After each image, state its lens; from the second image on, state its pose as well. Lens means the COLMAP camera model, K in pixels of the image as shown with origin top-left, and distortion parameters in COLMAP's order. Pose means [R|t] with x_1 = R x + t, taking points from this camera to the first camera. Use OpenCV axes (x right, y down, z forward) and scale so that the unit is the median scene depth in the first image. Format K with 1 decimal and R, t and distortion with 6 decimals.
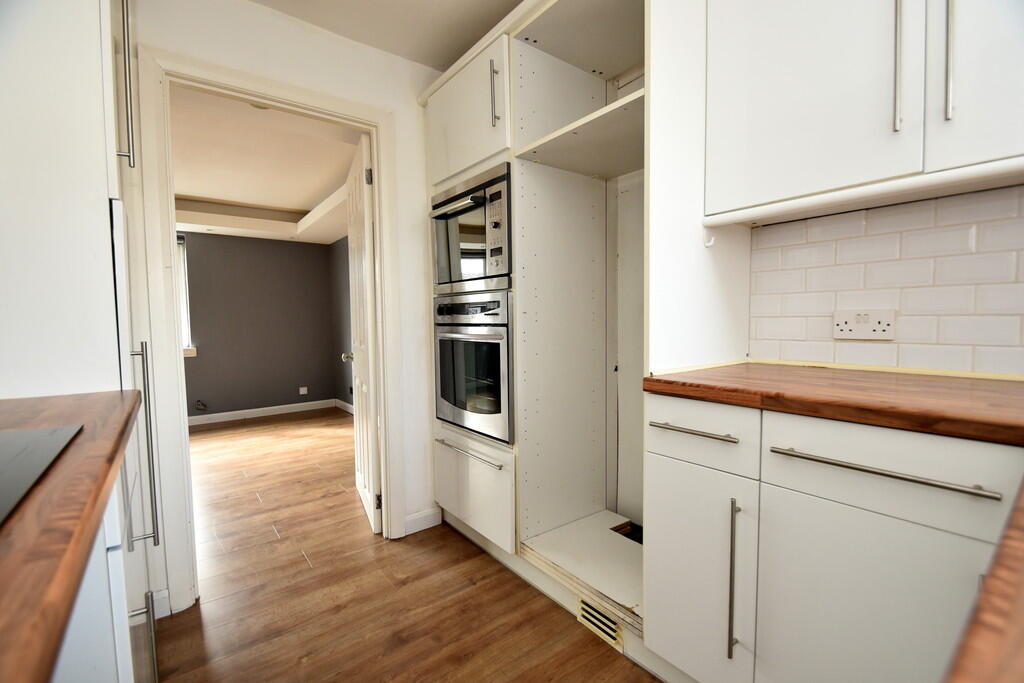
lens RADIAL K [[450.6, 0, 518.6], [0, 450.6, 347.6], [0, 0, 1]] dist [0.014515, -0.013972]
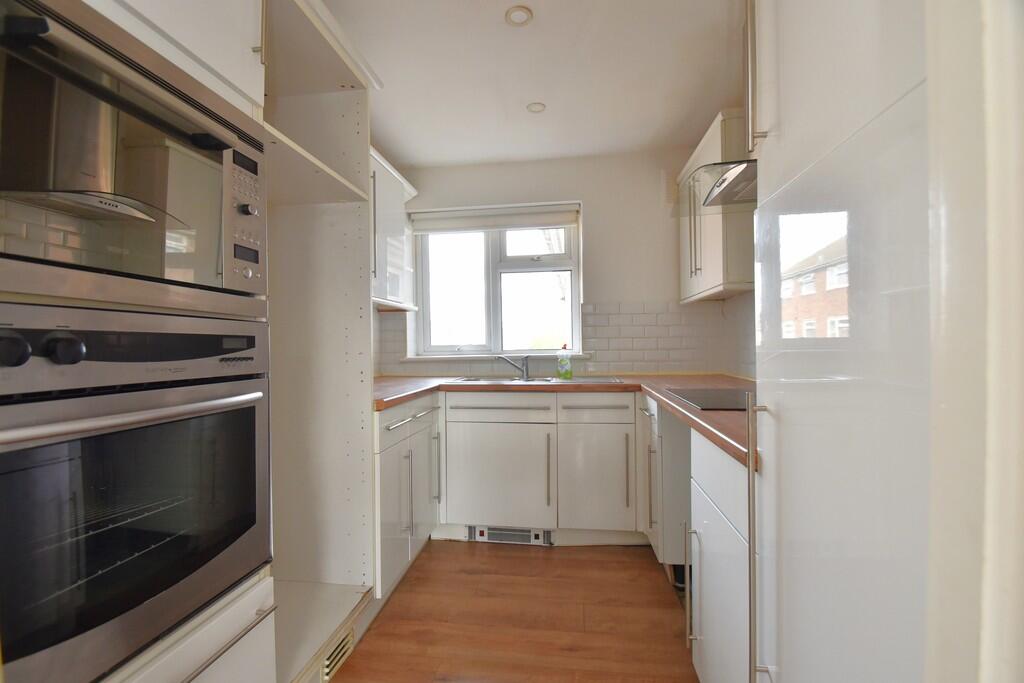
lens RADIAL K [[450.6, 0, 518.6], [0, 450.6, 347.6], [0, 0, 1]] dist [0.014515, -0.013972]
pose [[-0.701957, 0.016462, 0.712029, -0.708334], [0.061353, 0.997414, 0.037425, -0.088699], [-0.709572, 0.069956, -0.701152, 1.157917]]
